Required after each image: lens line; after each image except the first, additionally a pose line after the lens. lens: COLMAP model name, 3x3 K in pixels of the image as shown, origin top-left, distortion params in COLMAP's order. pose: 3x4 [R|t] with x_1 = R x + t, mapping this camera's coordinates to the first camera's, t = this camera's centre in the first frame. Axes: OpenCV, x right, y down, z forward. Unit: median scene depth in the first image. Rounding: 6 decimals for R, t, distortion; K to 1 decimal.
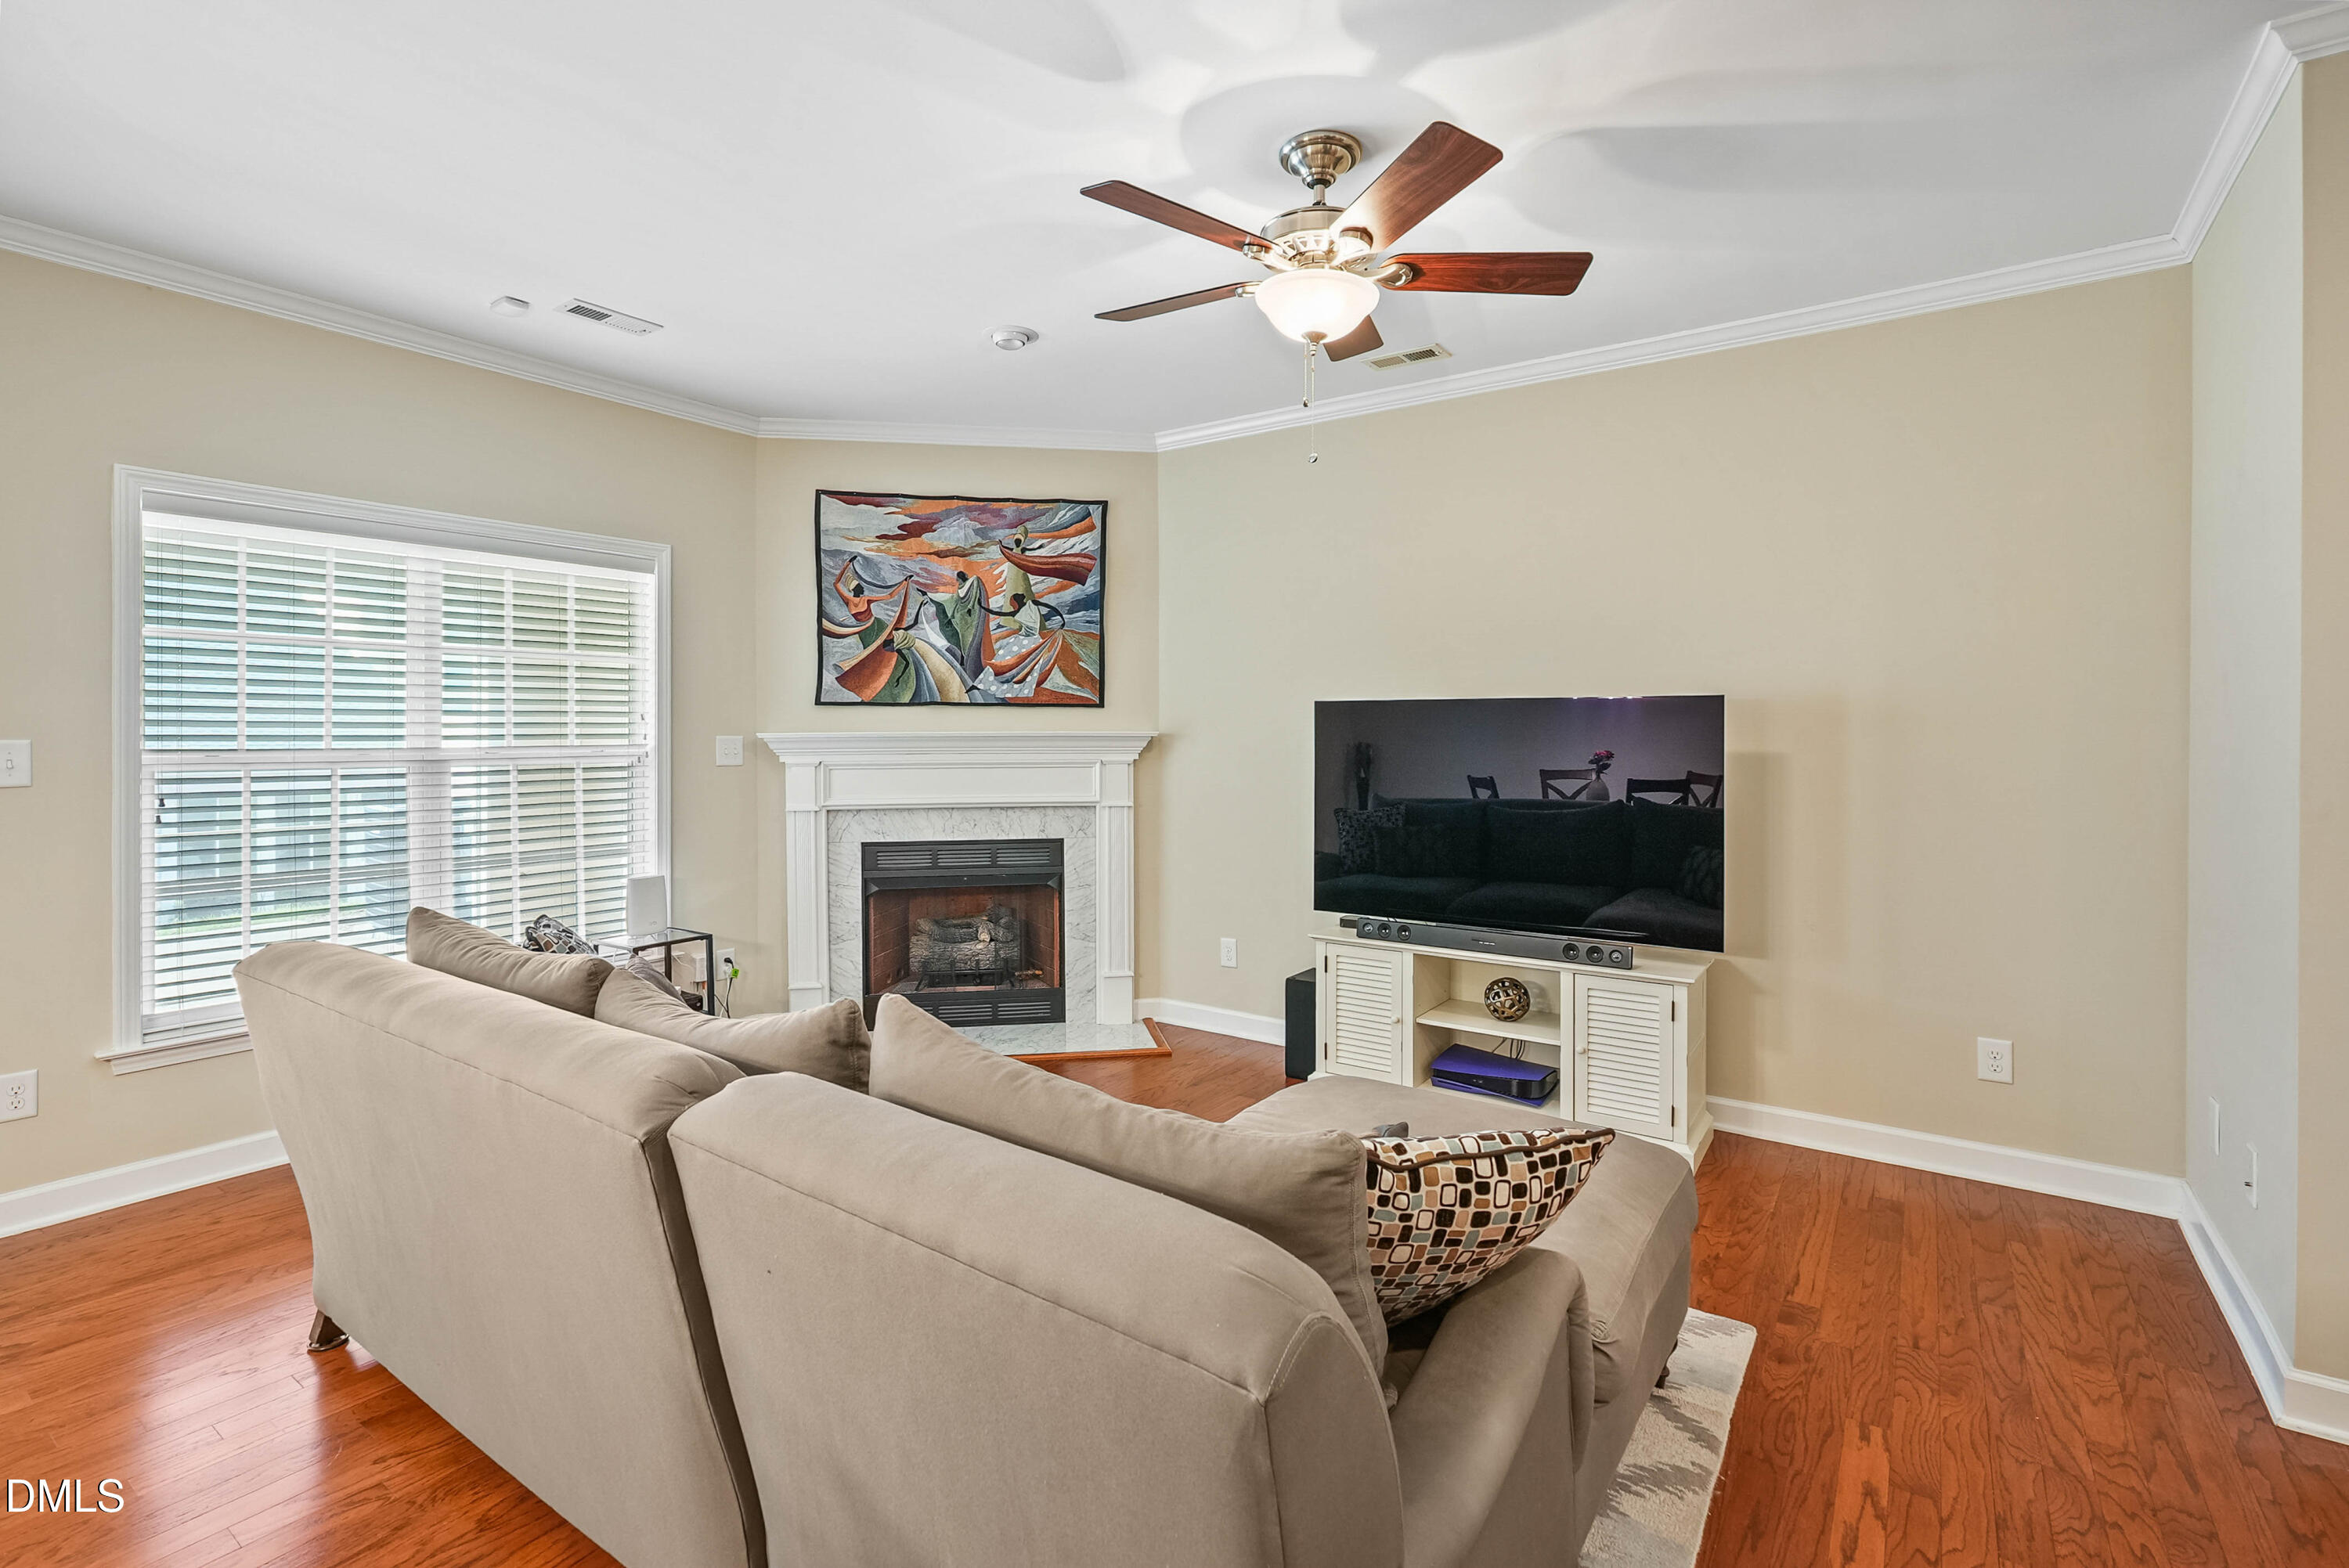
lens RADIAL K [[1074.3, 0, 1151.8], [0, 1074.3, 734.4], [0, 0, 1]] dist [0.000475, -0.000064]
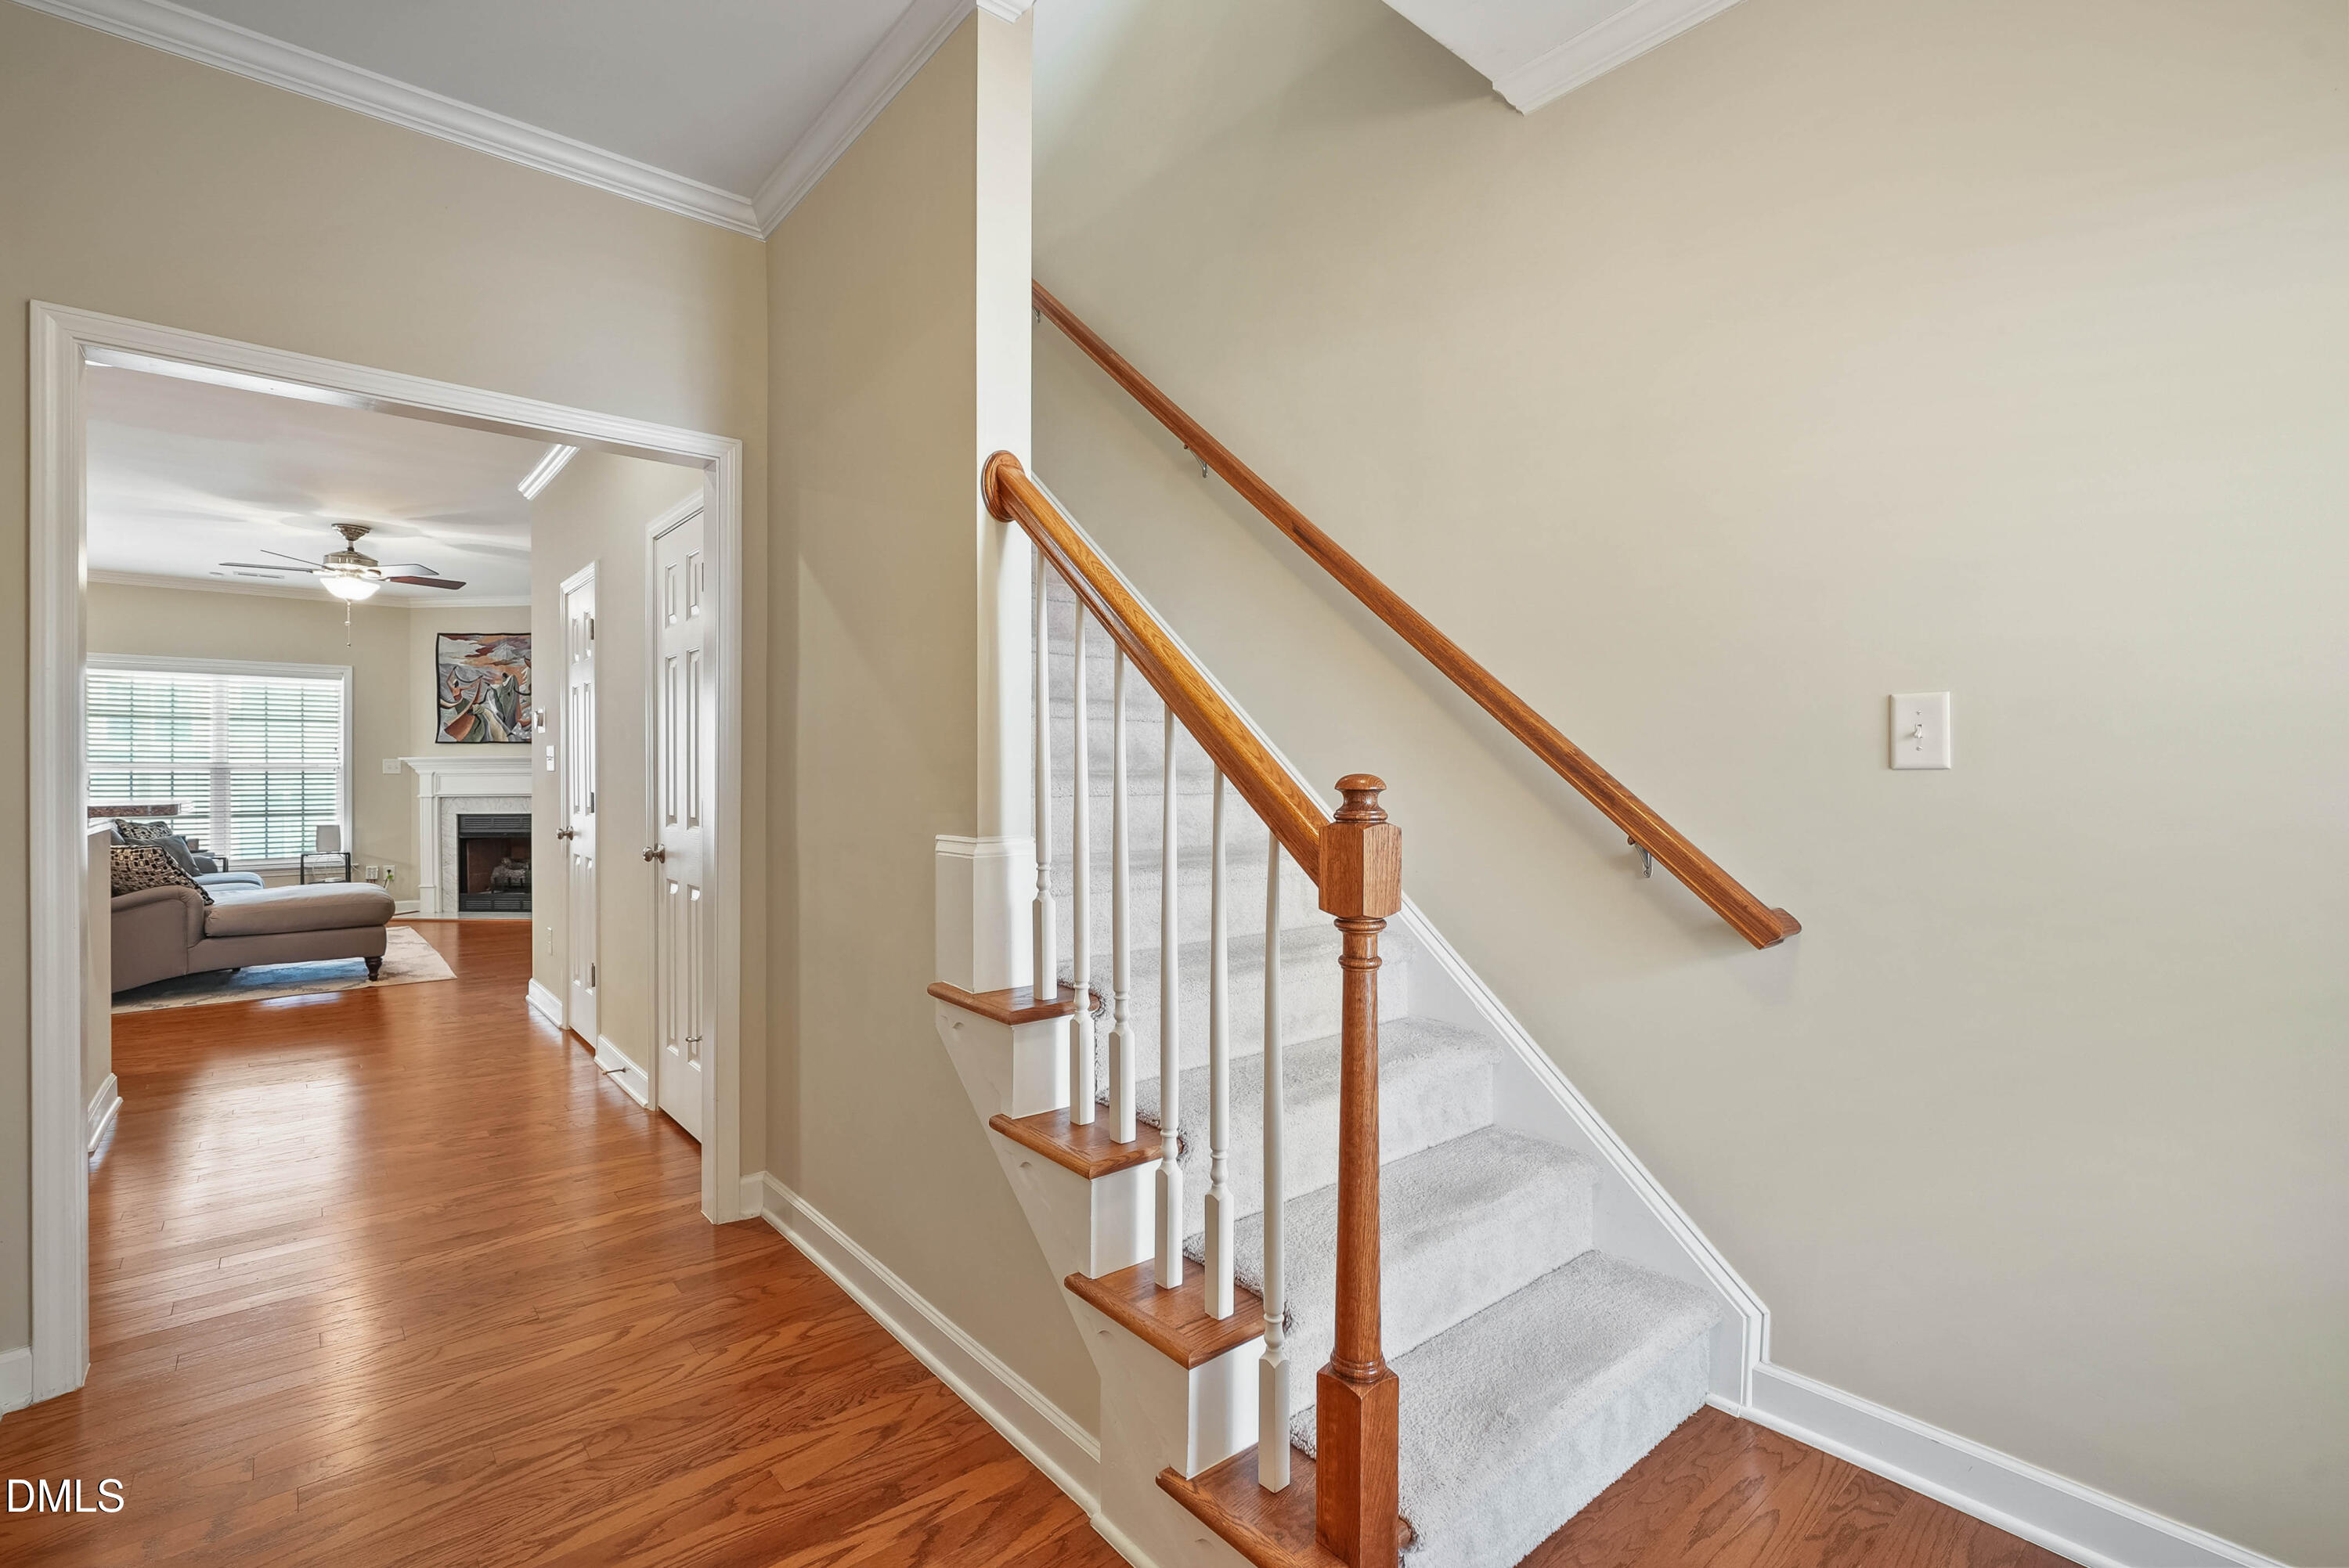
lens RADIAL K [[1074.3, 0, 1174.9], [0, 1074.3, 771.4], [0, 0, 1]] dist [0.000475, -0.000064]
pose [[0.966269, 0.004092, -0.257503, 1.479340], [-0.002592, 0.999978, 0.006165, 0.007965], [0.257522, -0.005289, 0.966258, -0.539925]]
